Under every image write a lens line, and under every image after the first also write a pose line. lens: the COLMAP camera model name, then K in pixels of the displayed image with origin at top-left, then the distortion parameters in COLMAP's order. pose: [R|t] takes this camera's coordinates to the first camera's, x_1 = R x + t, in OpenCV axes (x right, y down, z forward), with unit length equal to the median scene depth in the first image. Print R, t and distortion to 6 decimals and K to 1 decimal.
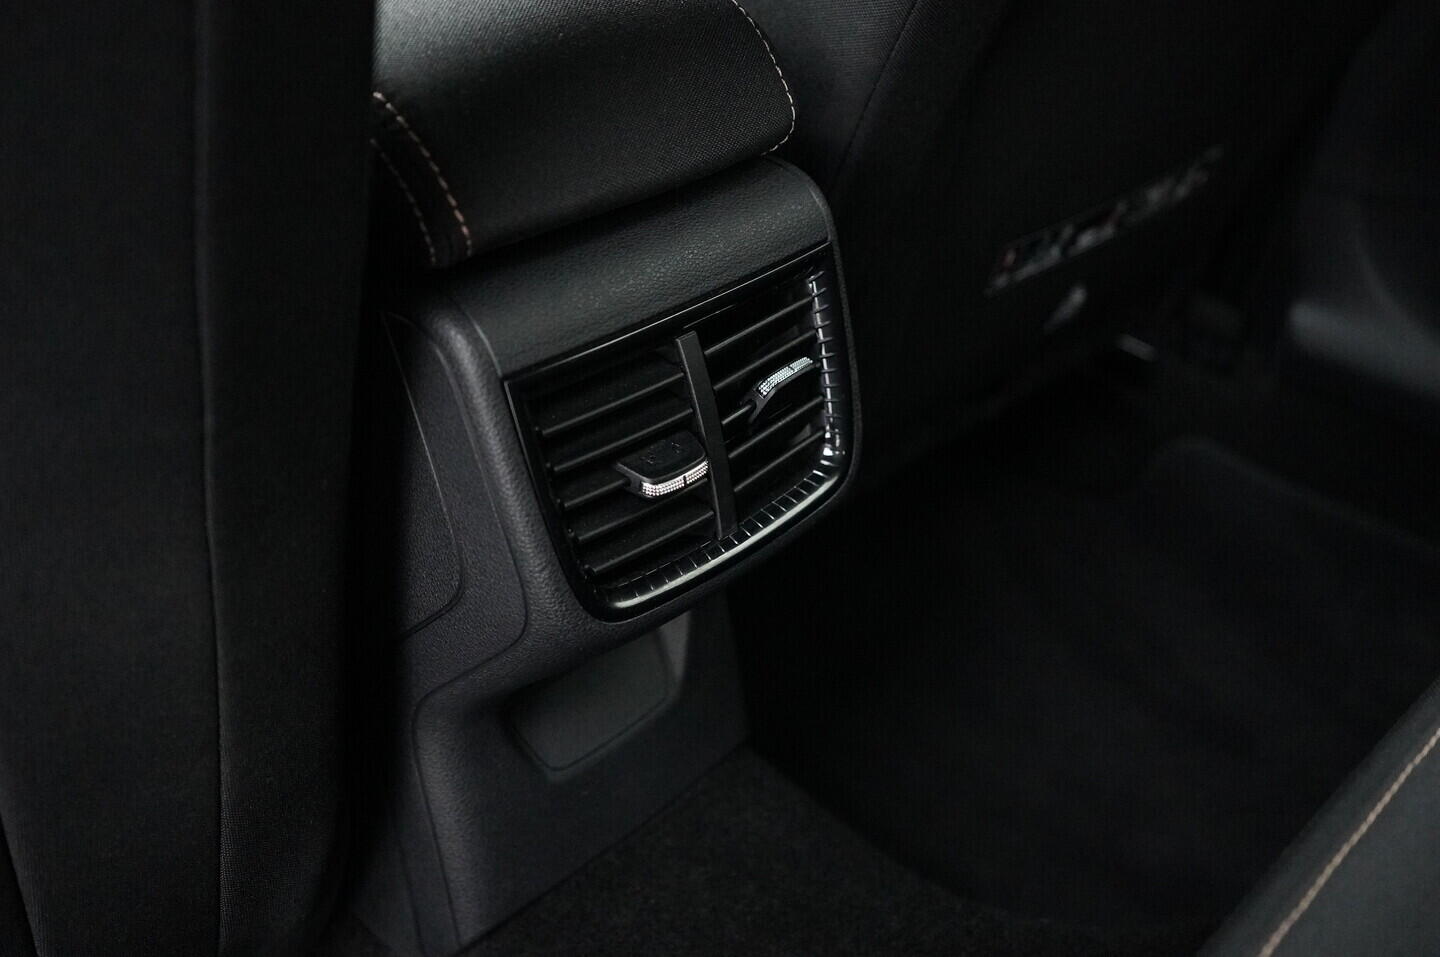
lens RADIAL K [[1486.6, 0, 717.9], [0, 1486.6, 478.5], [0, 0, 1]] dist [0.094549, 0.000000]
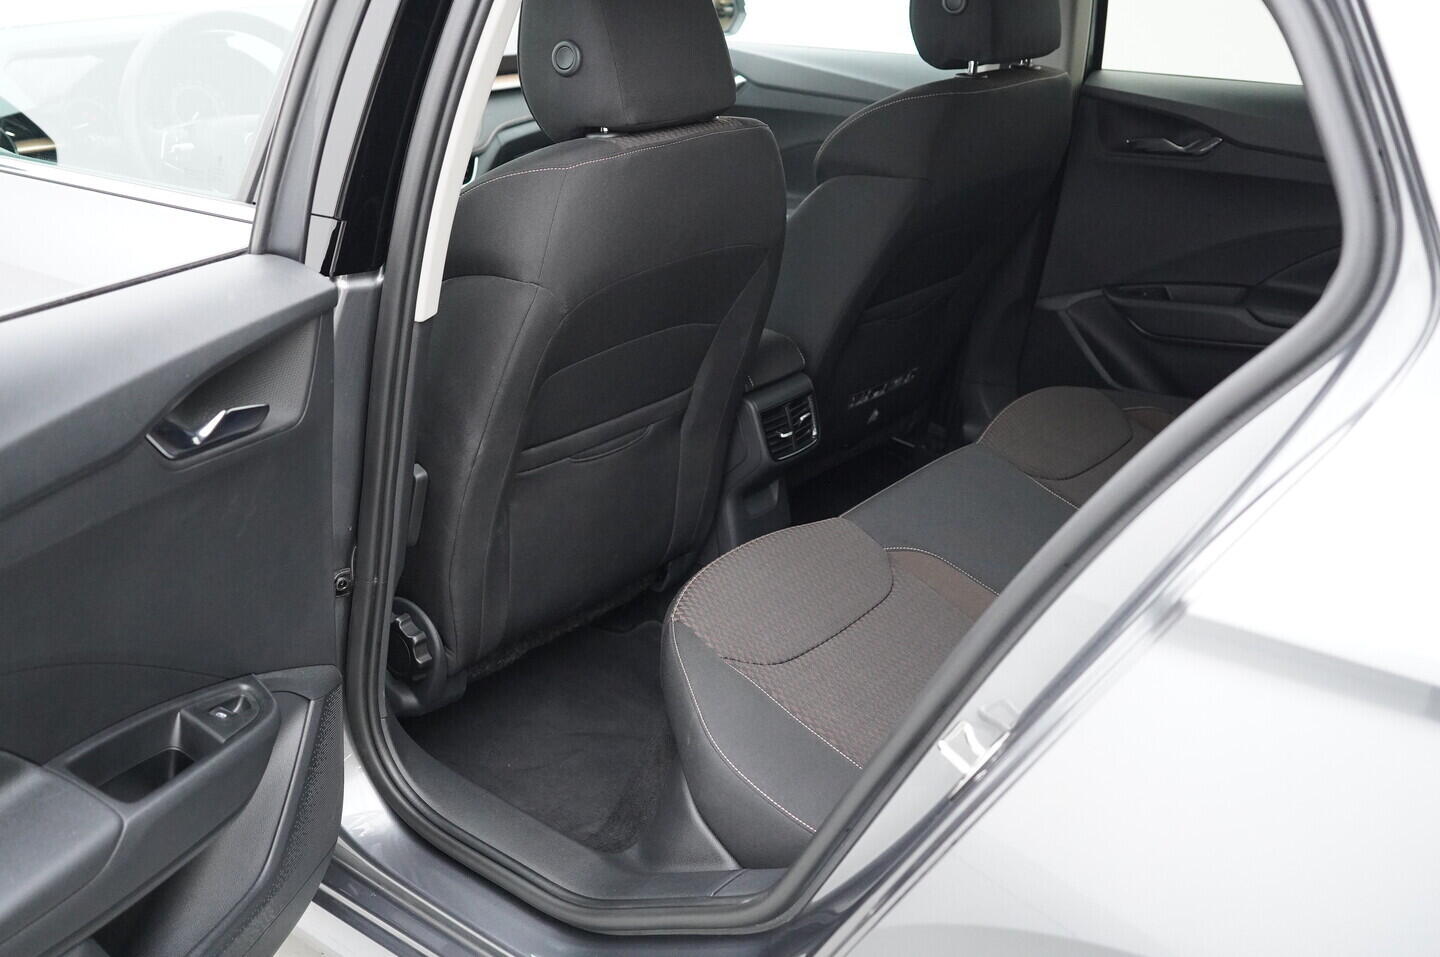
lens RADIAL K [[1486.6, 0, 721.0], [0, 1486.6, 477.9], [0, 0, 1]] dist [0.094549, 0.000000]
pose [[0.995816, -0.035052, 0.084387, -0.613350], [0.047066, 0.988329, -0.144885, 0.779477], [-0.078324, 0.148250, 0.985843, -3.533465]]
